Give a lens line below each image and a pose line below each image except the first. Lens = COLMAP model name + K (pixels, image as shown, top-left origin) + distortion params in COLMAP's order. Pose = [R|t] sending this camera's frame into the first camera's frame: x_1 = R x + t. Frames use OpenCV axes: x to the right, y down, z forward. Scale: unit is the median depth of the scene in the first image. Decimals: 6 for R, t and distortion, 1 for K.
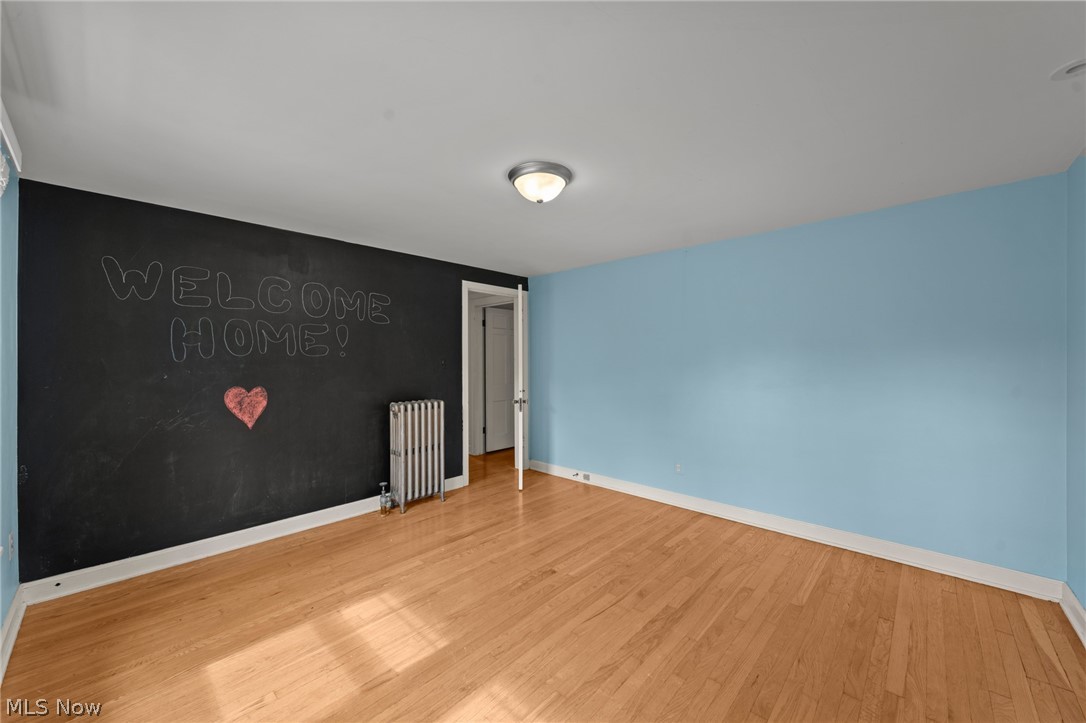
lens RADIAL K [[406.6, 0, 543.7], [0, 406.6, 357.4], [0, 0, 1]] dist [-0.000393, -0.000083]
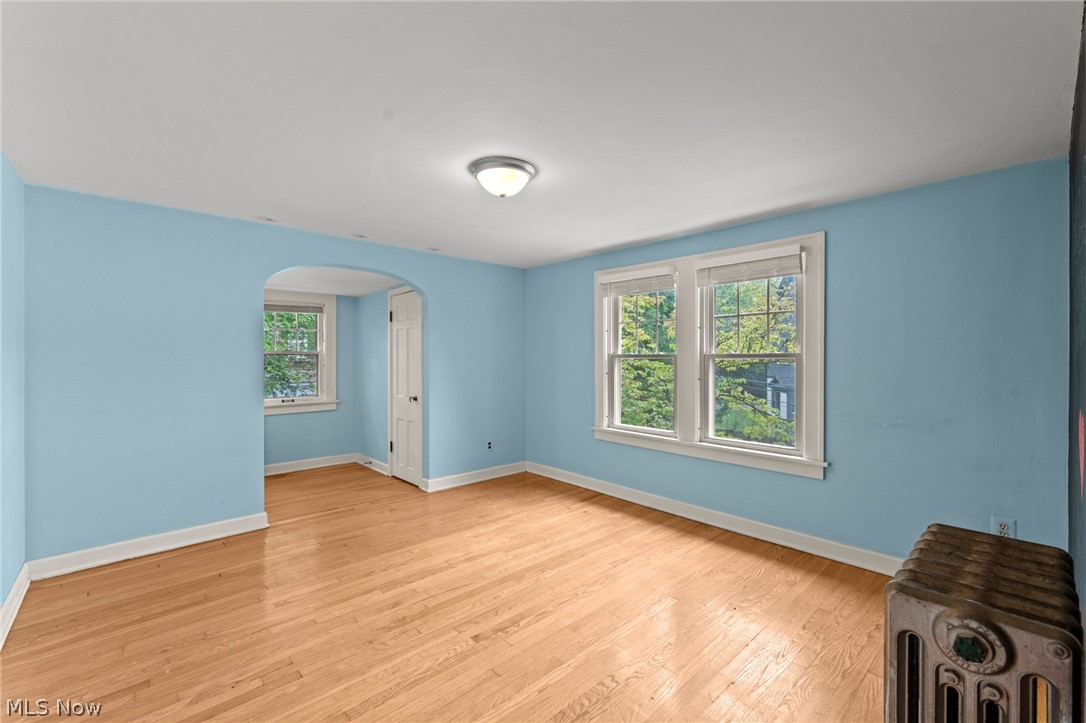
lens RADIAL K [[454.3, 0, 545.0], [0, 454.3, 360.3], [0, 0, 1]] dist [0.000447, 0.000169]
pose [[-0.997064, 0.001890, 0.076546, -0.188583], [0.002097, 0.999994, 0.002621, 0.013451], [-0.076541, 0.002774, -0.997063, 2.030688]]
